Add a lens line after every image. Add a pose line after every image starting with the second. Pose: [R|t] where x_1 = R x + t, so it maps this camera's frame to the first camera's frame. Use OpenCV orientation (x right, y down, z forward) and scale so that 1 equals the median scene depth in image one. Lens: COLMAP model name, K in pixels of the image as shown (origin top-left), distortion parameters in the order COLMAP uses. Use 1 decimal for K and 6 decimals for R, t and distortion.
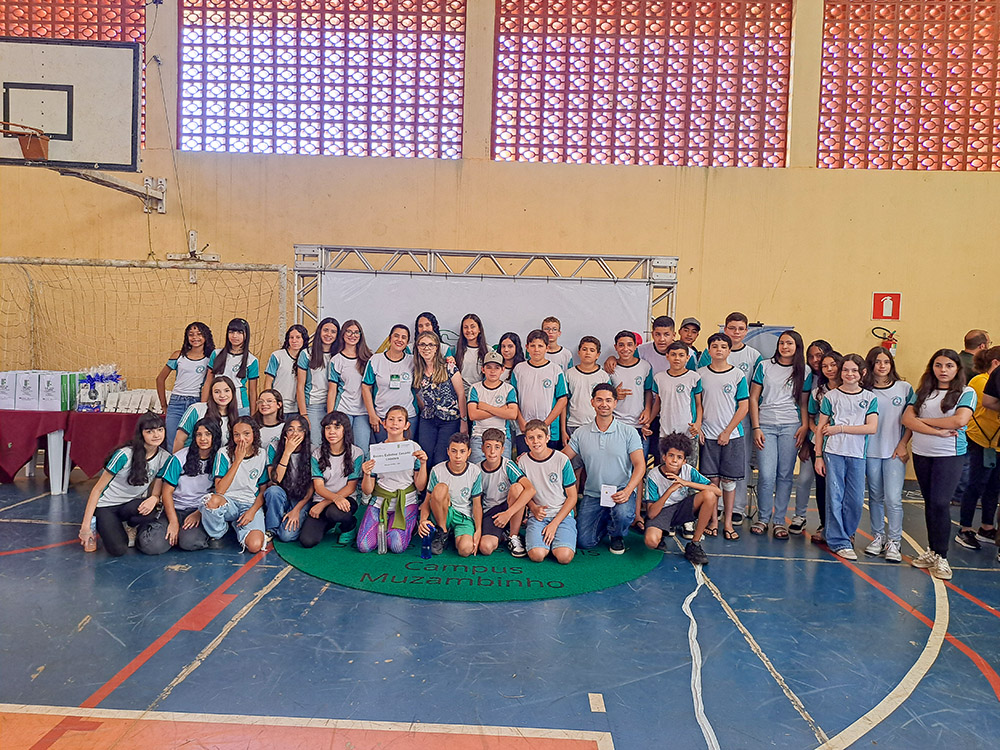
lens RADIAL K [[709.8, 0, 487.6], [0, 709.8, 361.8], [0, 0, 1]] dist [0.032929, -0.036720]
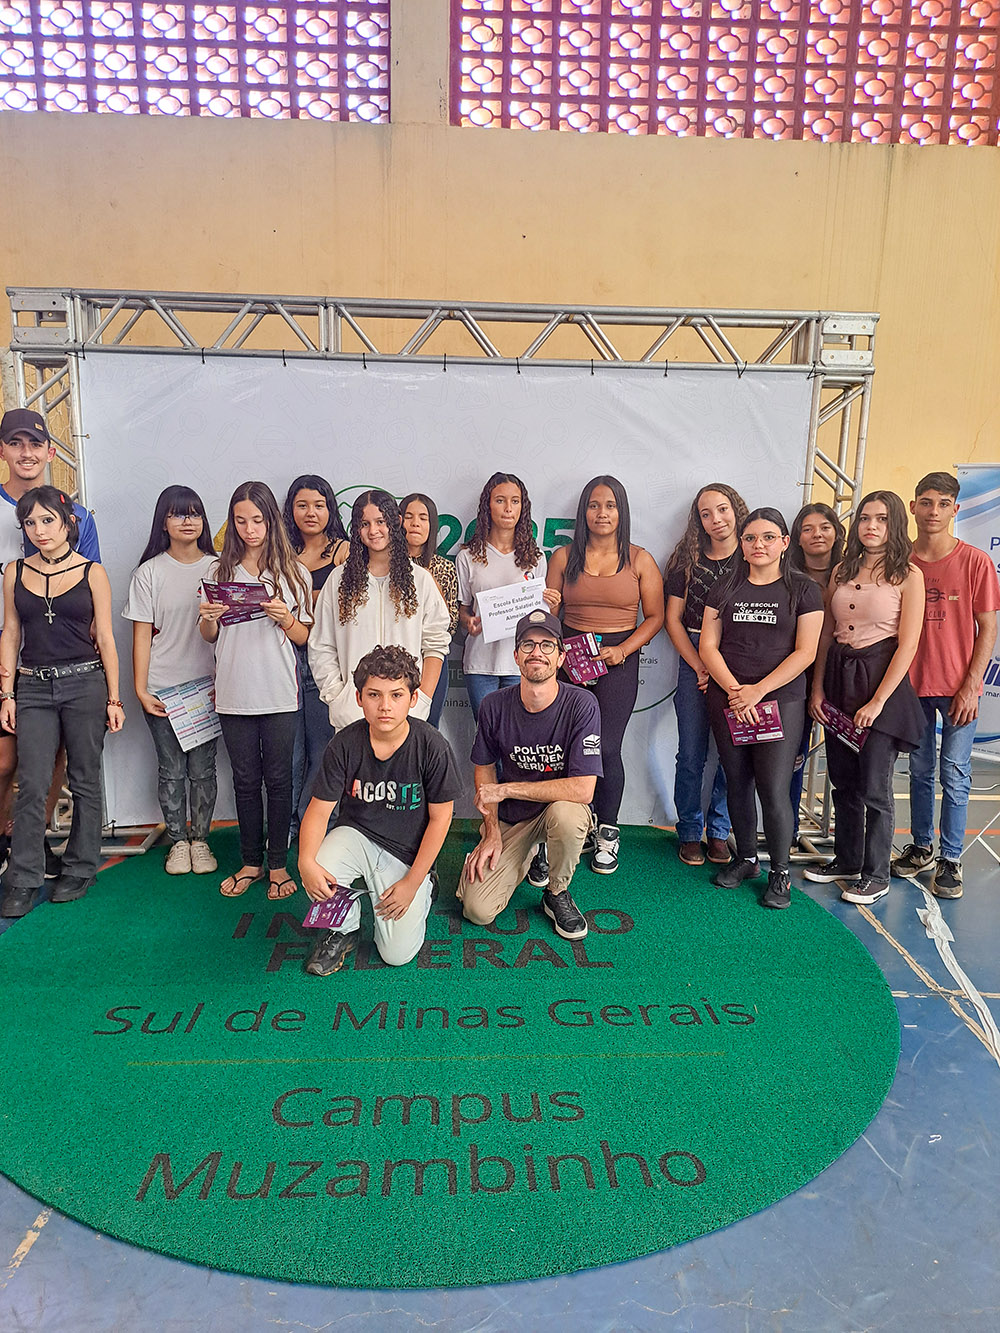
lens RADIAL K [[946.2, 0, 502.8], [0, 946.2, 679.7], [0, 0, 1]] dist [0.032929, -0.036720]
pose [[0.997367, -0.025971, 0.067716, -0.014289], [0.016232, 0.989934, 0.140595, -0.004403], [-0.070685, -0.139126, 0.987749, 0.309932]]
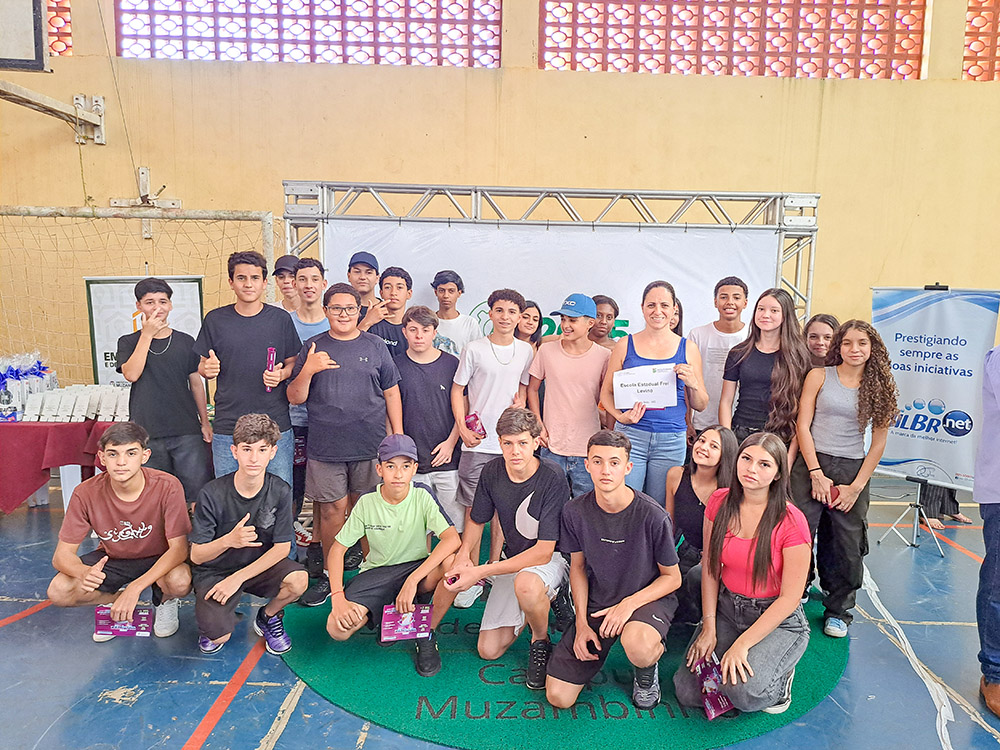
lens RADIAL K [[709.8, 0, 508.2], [0, 709.8, 372.3], [0, 0, 1]] dist [0.032929, -0.036720]
pose [[0.998899, -0.017463, 0.043543, -0.067750], [0.014128, 0.997027, 0.075740, -0.020800], [-0.044736, -0.075042, 0.996176, 0.221404]]
